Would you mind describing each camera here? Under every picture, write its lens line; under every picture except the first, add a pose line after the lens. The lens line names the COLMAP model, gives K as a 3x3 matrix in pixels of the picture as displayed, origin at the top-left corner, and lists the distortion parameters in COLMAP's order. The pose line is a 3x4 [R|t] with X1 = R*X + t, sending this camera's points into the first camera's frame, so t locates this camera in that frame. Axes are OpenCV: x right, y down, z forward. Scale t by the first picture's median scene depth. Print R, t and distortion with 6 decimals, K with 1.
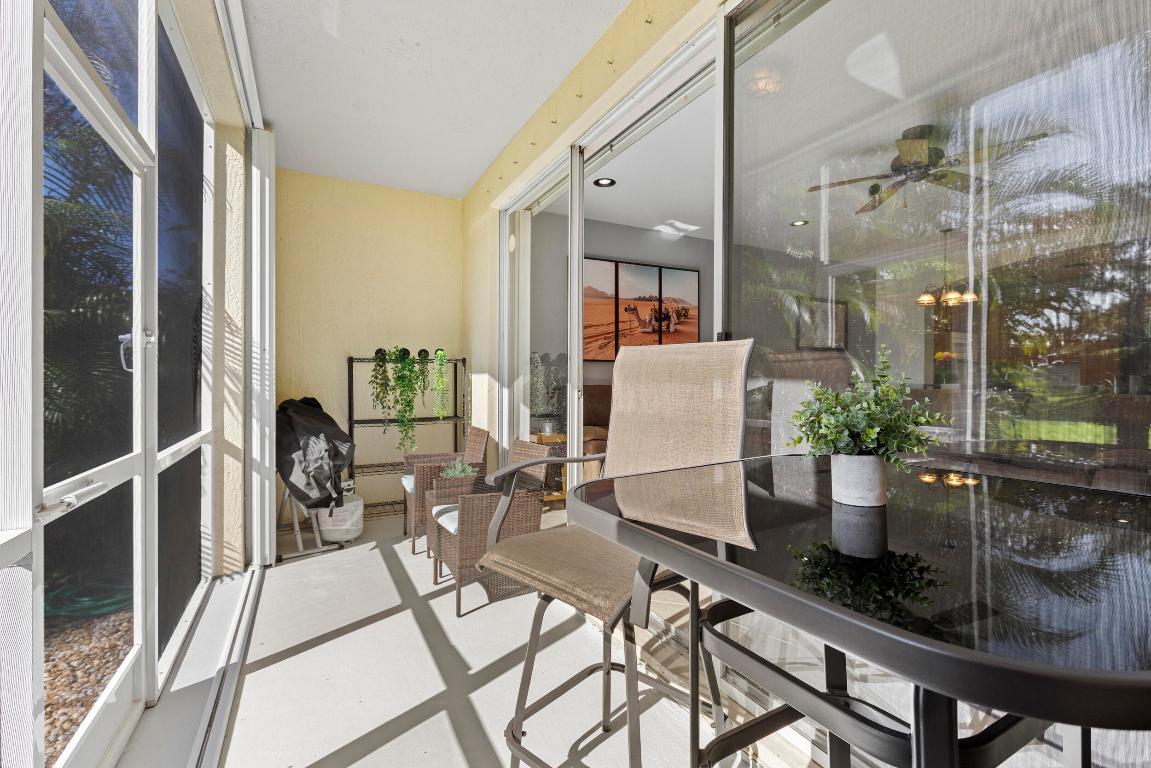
lens RADIAL K [[517.1, 0, 564.5], [0, 517.1, 386.2], [0, 0, 1]] dist [0.001351, -0.001360]
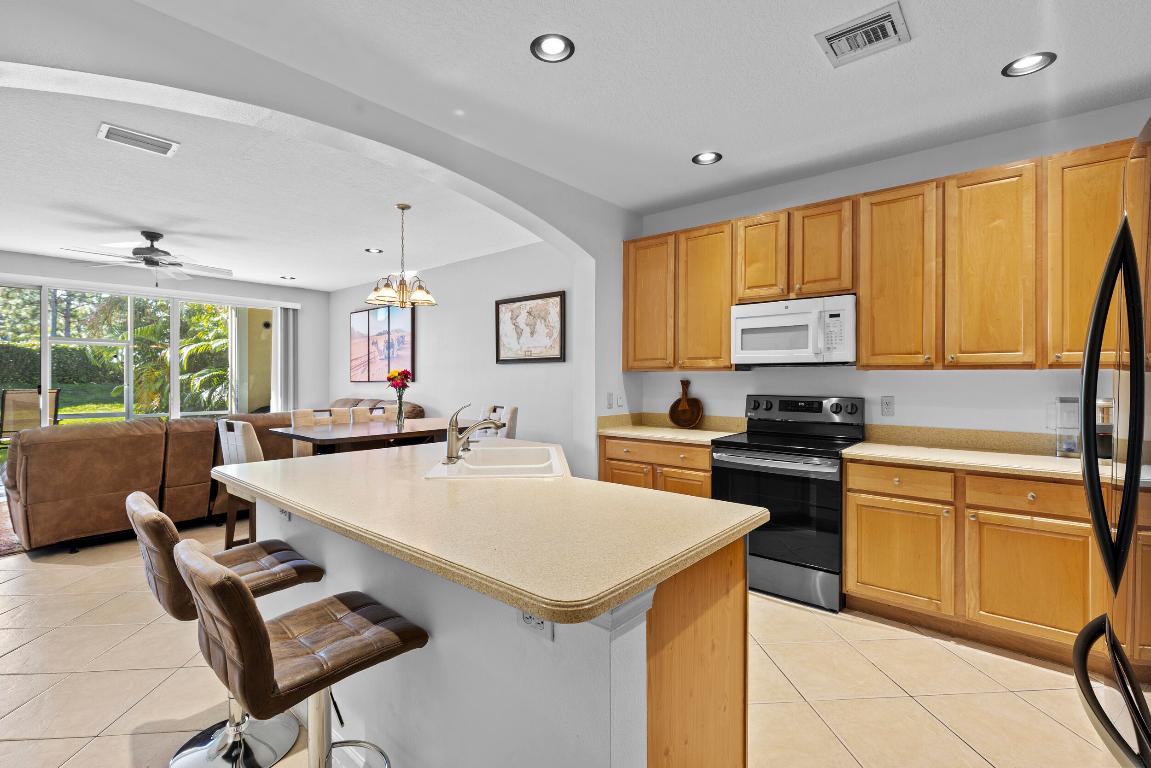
lens RADIAL K [[517.1, 0, 576.9], [0, 517.1, 379.6], [0, 0, 1]] dist [0.001351, -0.001360]
pose [[0.386360, 0.000945, -0.922348, 1.548936], [-0.003029, 0.999995, -0.000245, -0.053171], [0.922343, 0.002888, 0.386361, 0.946265]]
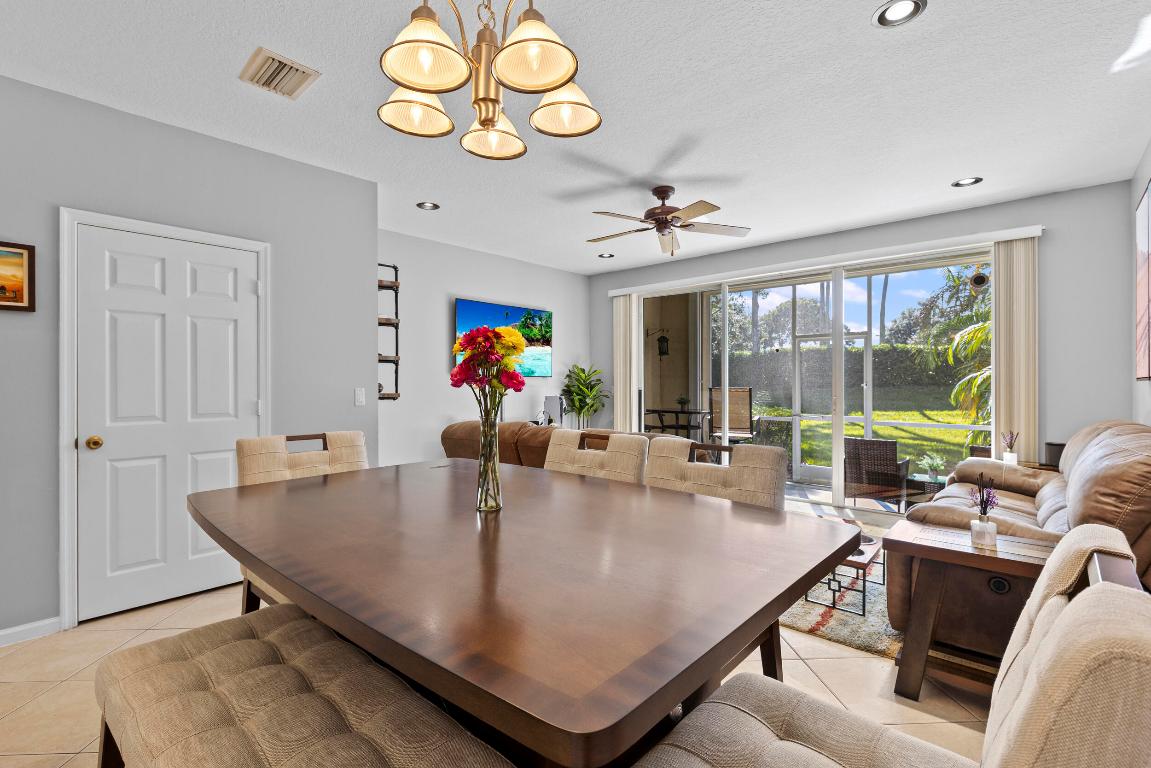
lens RADIAL K [[517.1, 0, 577.2], [0, 517.1, 382.9], [0, 0, 1]] dist [0.001351, -0.001360]
pose [[-0.934122, 0.000418, -0.356954, 0.789960], [-0.001258, 0.999989, 0.004463, -0.043301], [0.356952, 0.004618, -0.934111, 1.234911]]
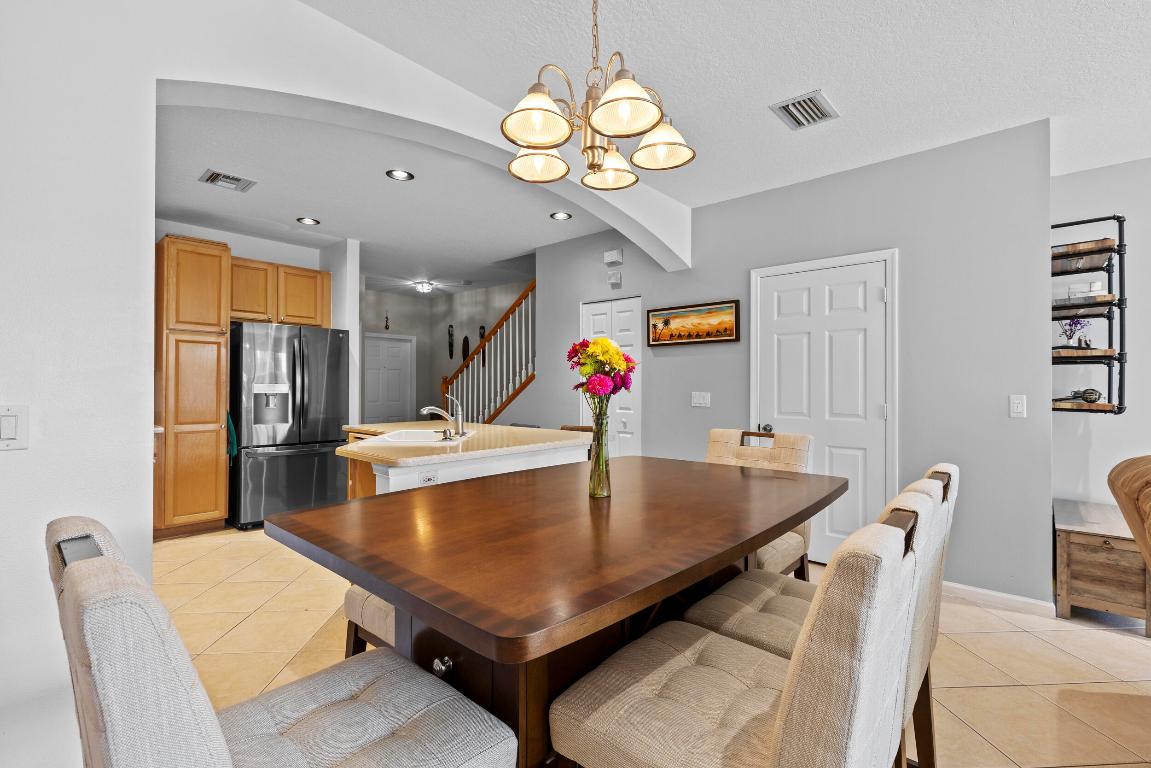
lens RADIAL K [[517.1, 0, 574.2], [0, 517.1, 382.5], [0, 0, 1]] dist [0.001351, -0.001360]
pose [[-0.365791, 0.001323, 0.930696, 0.493681], [-0.000823, 0.999998, -0.001745, -0.044806], [-0.930697, -0.001405, -0.365789, 1.115124]]
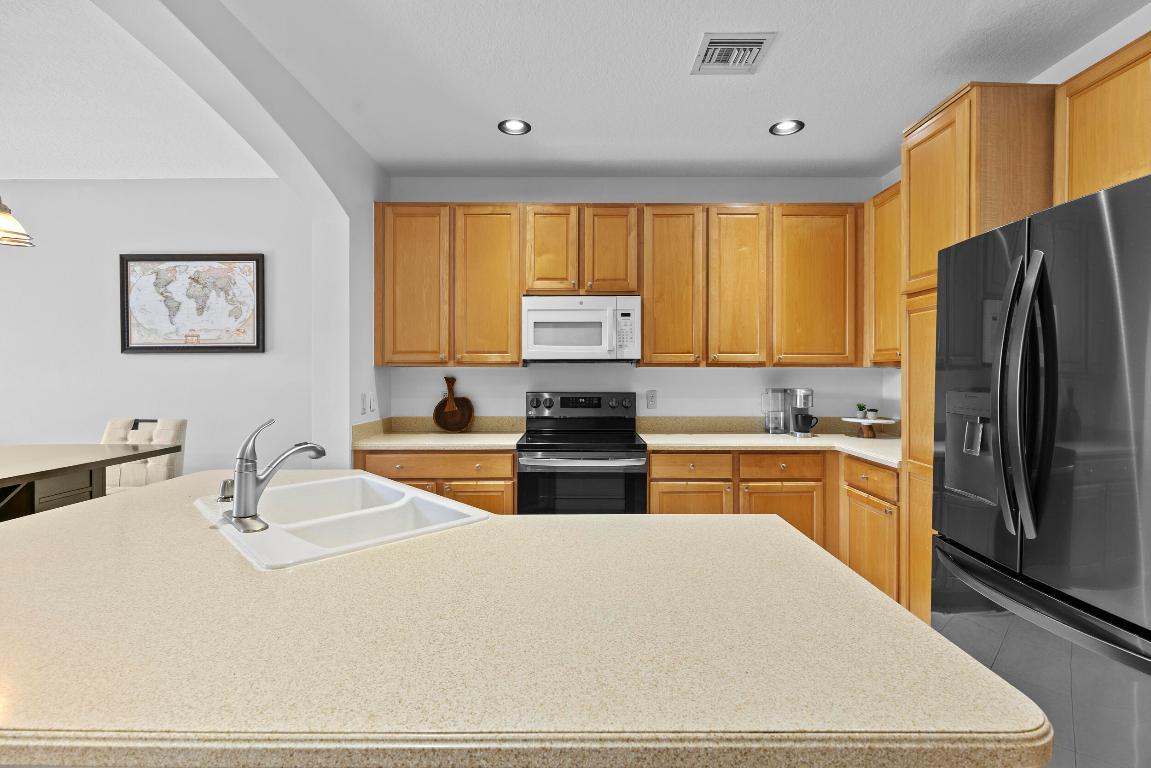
lens RADIAL K [[517.1, 0, 575.5], [0, 517.1, 377.0], [0, 0, 1]] dist [0.001351, -0.001360]
pose [[0.891574, -0.003088, -0.452865, 1.351994], [0.001693, 0.999992, -0.003486, -0.050669], [0.452872, 0.002341, 0.891572, 0.870444]]
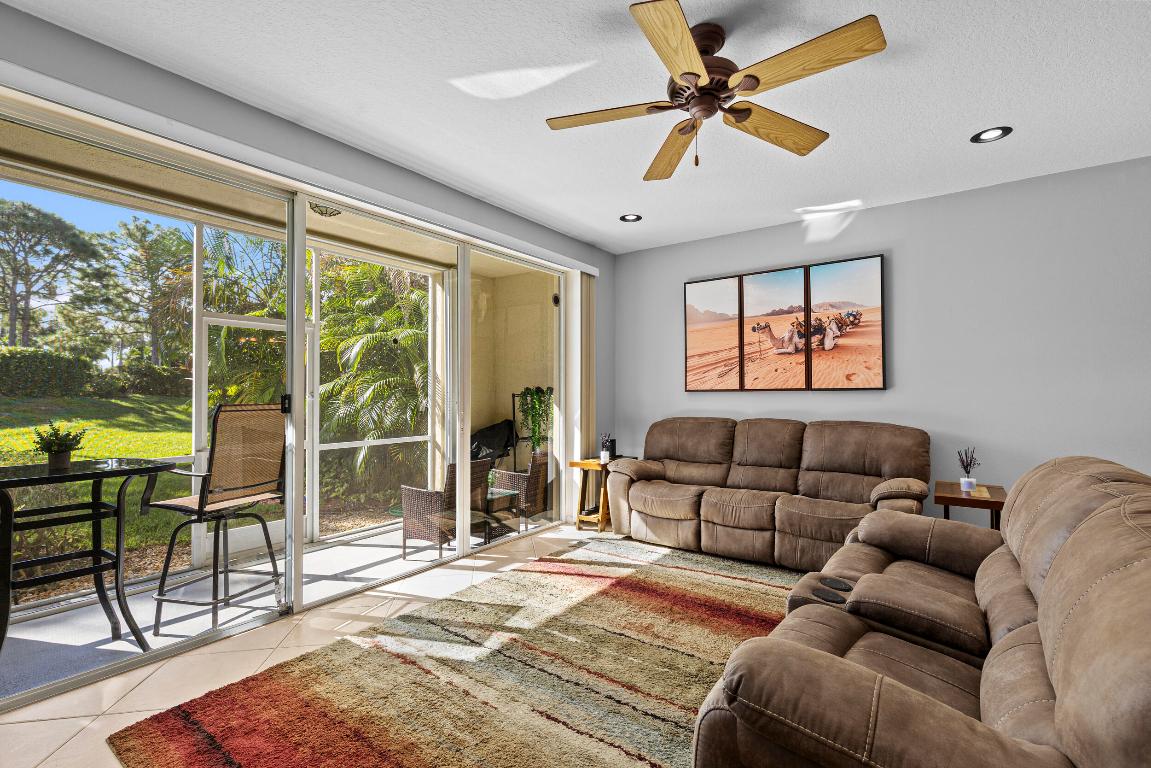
lens RADIAL K [[517.1, 0, 577.0], [0, 517.1, 386.3], [0, 0, 1]] dist [0.001351, -0.001360]
pose [[0.451349, -0.010969, -0.892280, 0.723728], [-0.002943, 0.999901, -0.013780, -0.040968], [0.892343, 0.008846, 0.451272, 0.352397]]
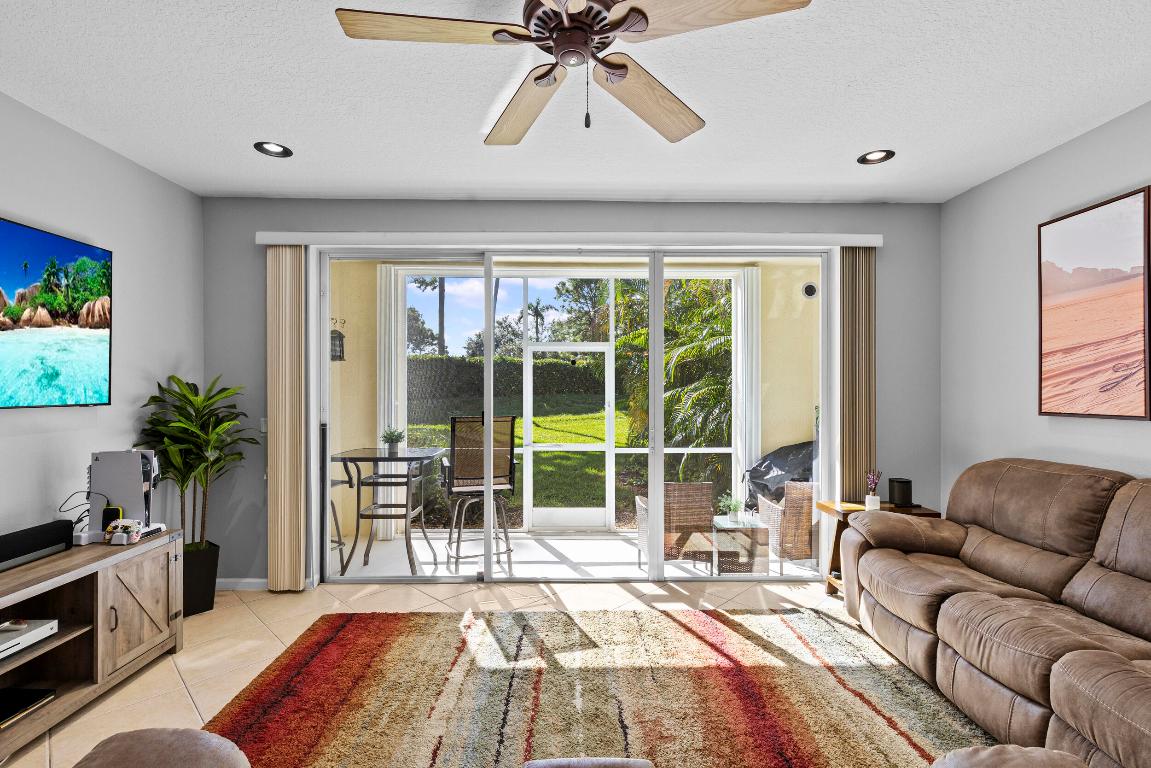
lens RADIAL K [[517.1, 0, 573.0], [0, 517.1, 391.6], [0, 0, 1]] dist [0.001351, -0.001360]
pose [[-0.440034, 0.003983, -0.897972, 0.674941], [-0.004454, 0.999968, 0.006618, -0.069443], [0.897970, 0.006912, -0.440002, 0.733293]]
